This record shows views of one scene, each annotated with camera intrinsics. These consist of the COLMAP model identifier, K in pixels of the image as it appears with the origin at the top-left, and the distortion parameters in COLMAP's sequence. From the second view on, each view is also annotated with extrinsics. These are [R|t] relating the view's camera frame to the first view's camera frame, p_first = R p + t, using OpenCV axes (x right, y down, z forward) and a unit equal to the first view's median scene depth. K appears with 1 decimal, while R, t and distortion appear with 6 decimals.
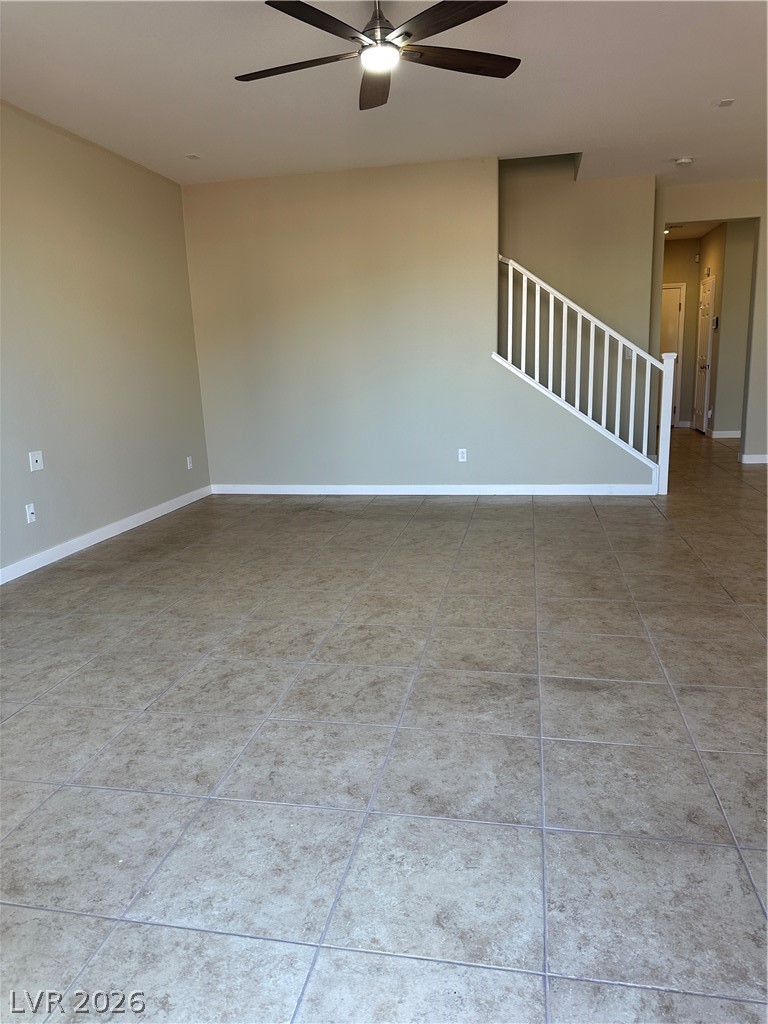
lens RADIAL K [[714.3, 0, 376.1], [0, 714.3, 516.1], [0, 0, 1]] dist [0.177466, -0.336780]
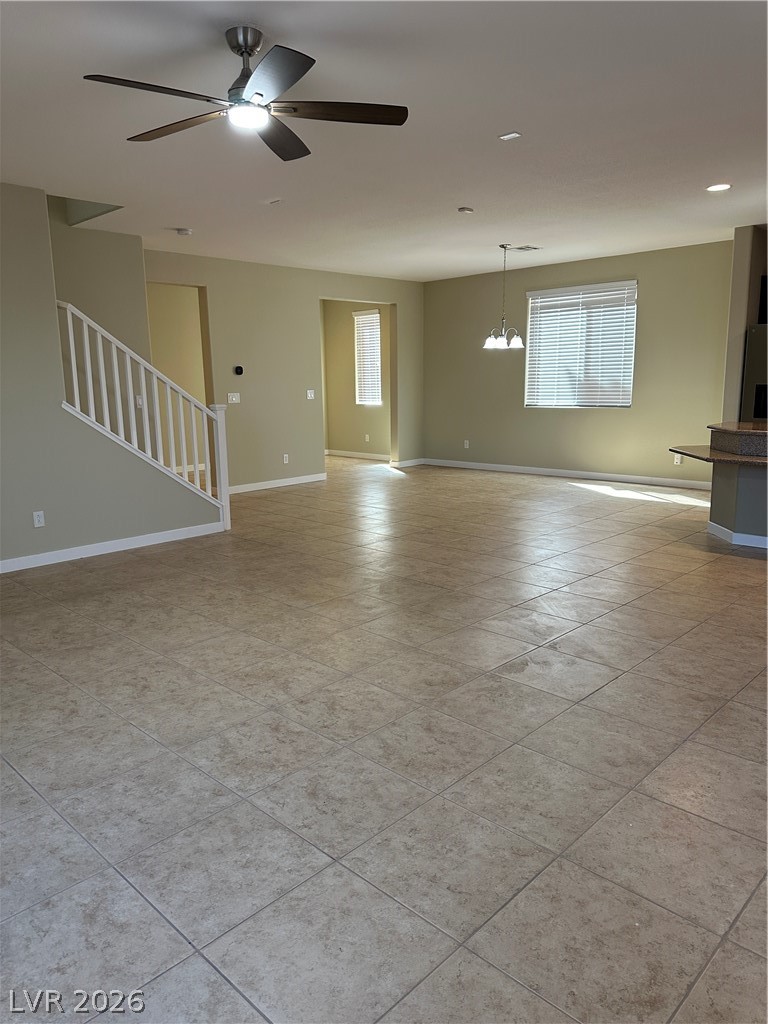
lens RADIAL K [[714.3, 0, 376.1], [0, 714.3, 516.1], [0, 0, 1]] dist [0.177466, -0.336780]
pose [[0.540256, -0.134791, 0.830635, -0.719240], [0.175595, 0.983416, 0.045373, -0.109462], [-0.822976, 0.121342, 0.554966, 0.362117]]
